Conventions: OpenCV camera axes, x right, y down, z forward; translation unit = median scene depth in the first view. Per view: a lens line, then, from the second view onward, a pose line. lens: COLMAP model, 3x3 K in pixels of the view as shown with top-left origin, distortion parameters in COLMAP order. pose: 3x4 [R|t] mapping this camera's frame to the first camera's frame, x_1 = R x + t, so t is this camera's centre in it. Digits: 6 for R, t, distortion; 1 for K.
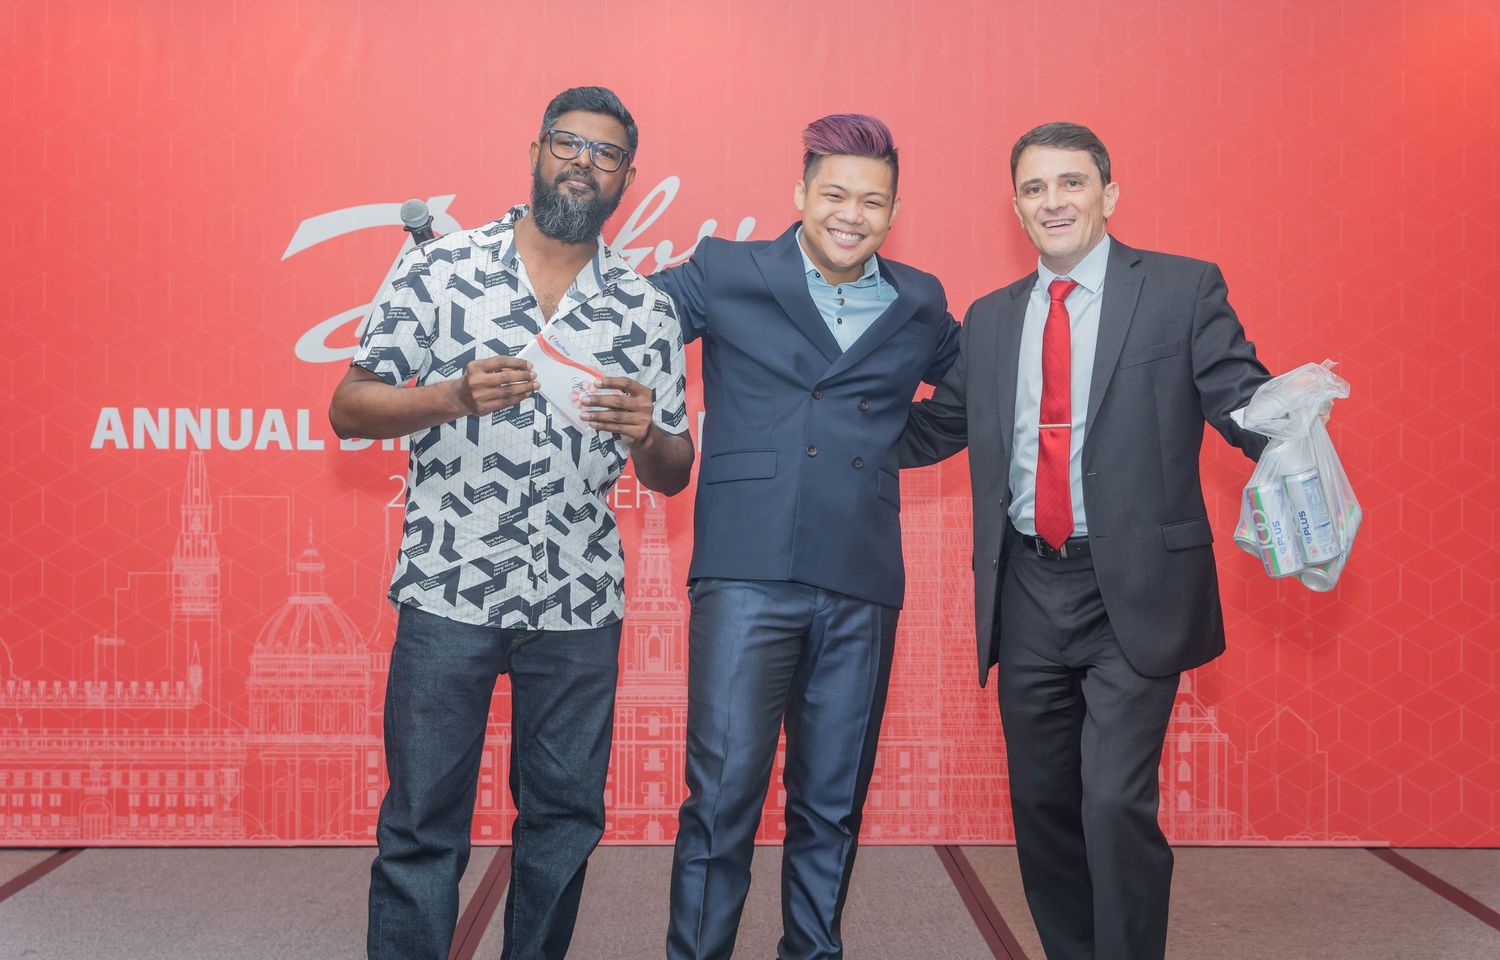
lens RADIAL K [[2135.7, 0, 693.6], [0, 2135.7, 450.7], [0, 0, 1]] dist [0.011804, 0.000000]
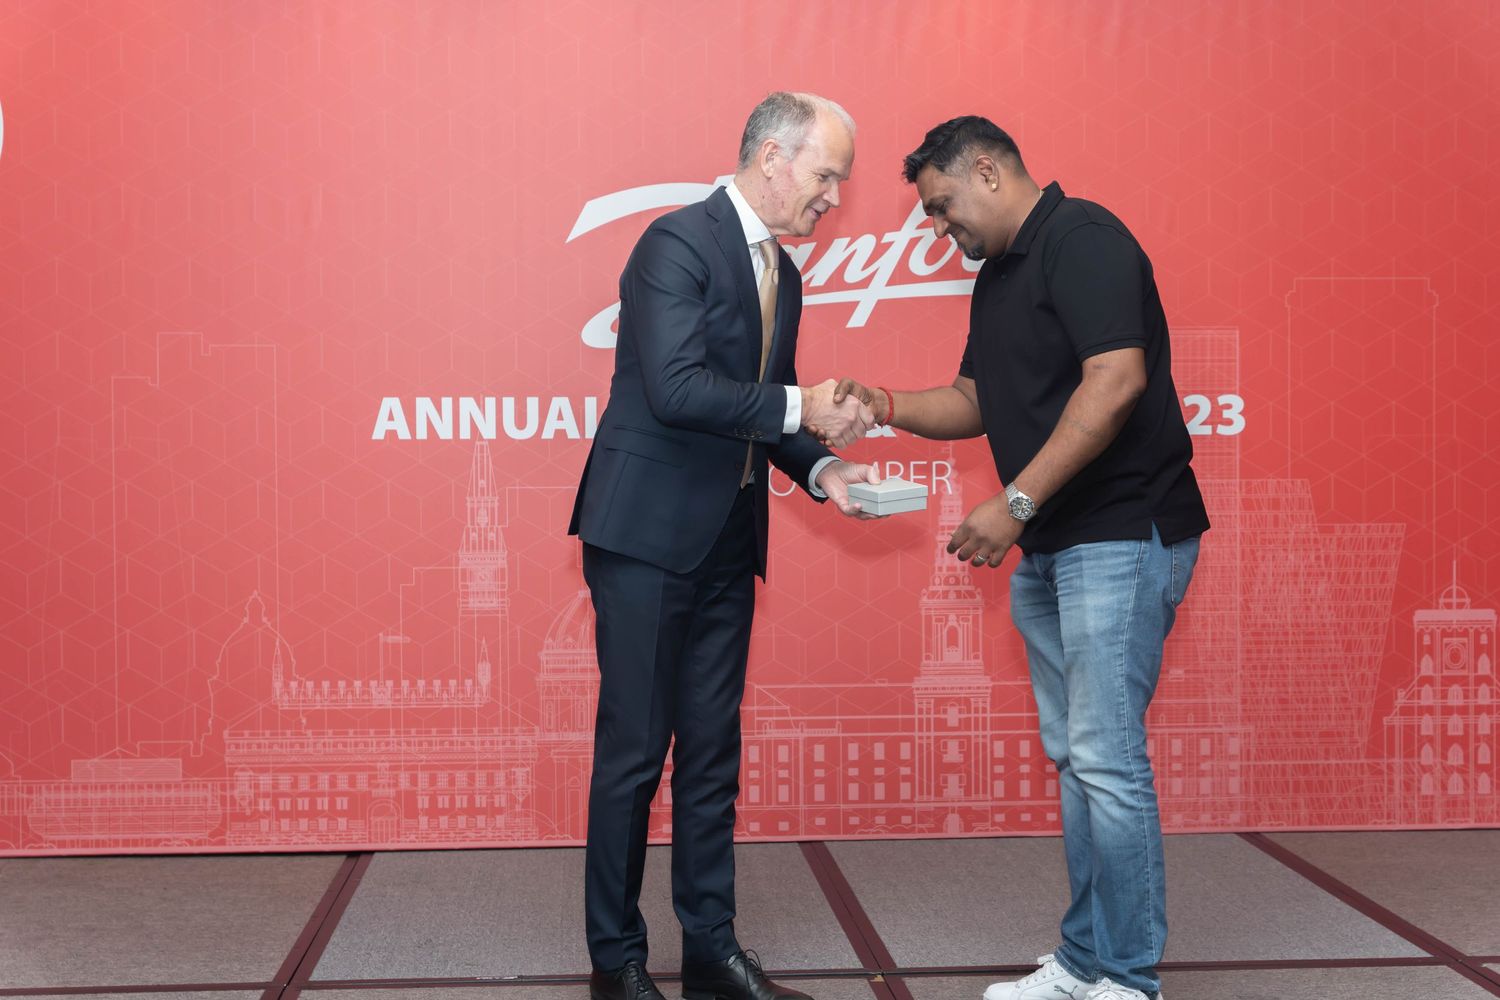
lens RADIAL K [[2211.1, 0, 740.0], [0, 2211.1, 493.8], [0, 0, 1]] dist [0.009648, 0.000000]
pose [[0.998960, -0.012537, 0.043849, -0.159729], [0.011405, 0.999598, 0.025974, -0.000657], [-0.044157, -0.025447, 0.998700, -0.004824]]
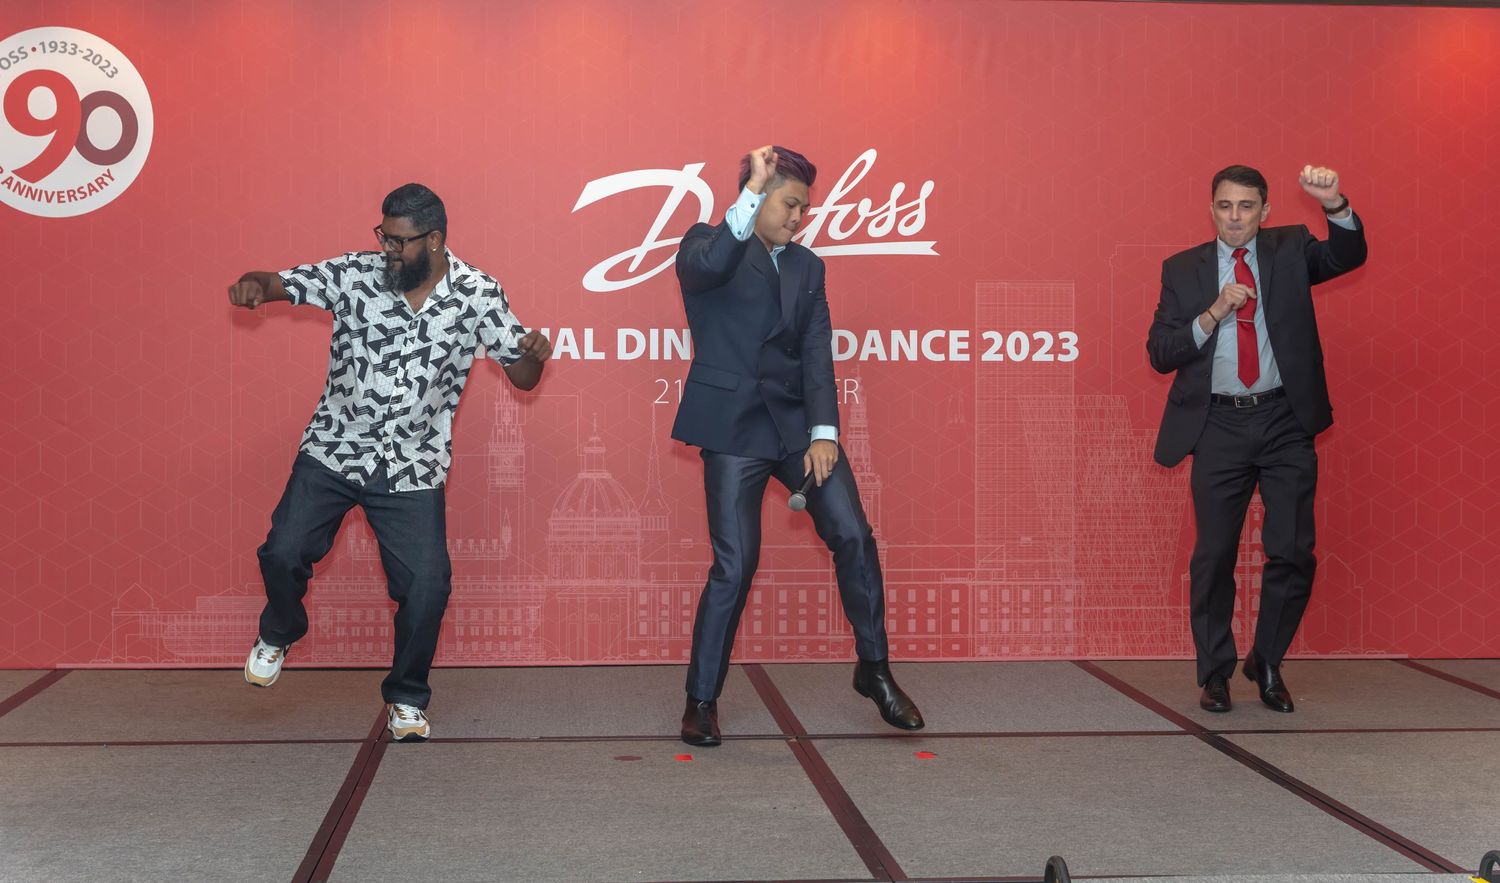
lens RADIAL K [[2112.5, 0, 741.0], [0, 2112.5, 370.1], [0, 0, 1]] dist [0.005268, 0.000000]
pose [[0.997978, -0.001574, 0.063544, -0.172252], [0.001254, 0.999986, 0.005078, -0.000340], [-0.063551, -0.004988, 0.997966, -0.282478]]
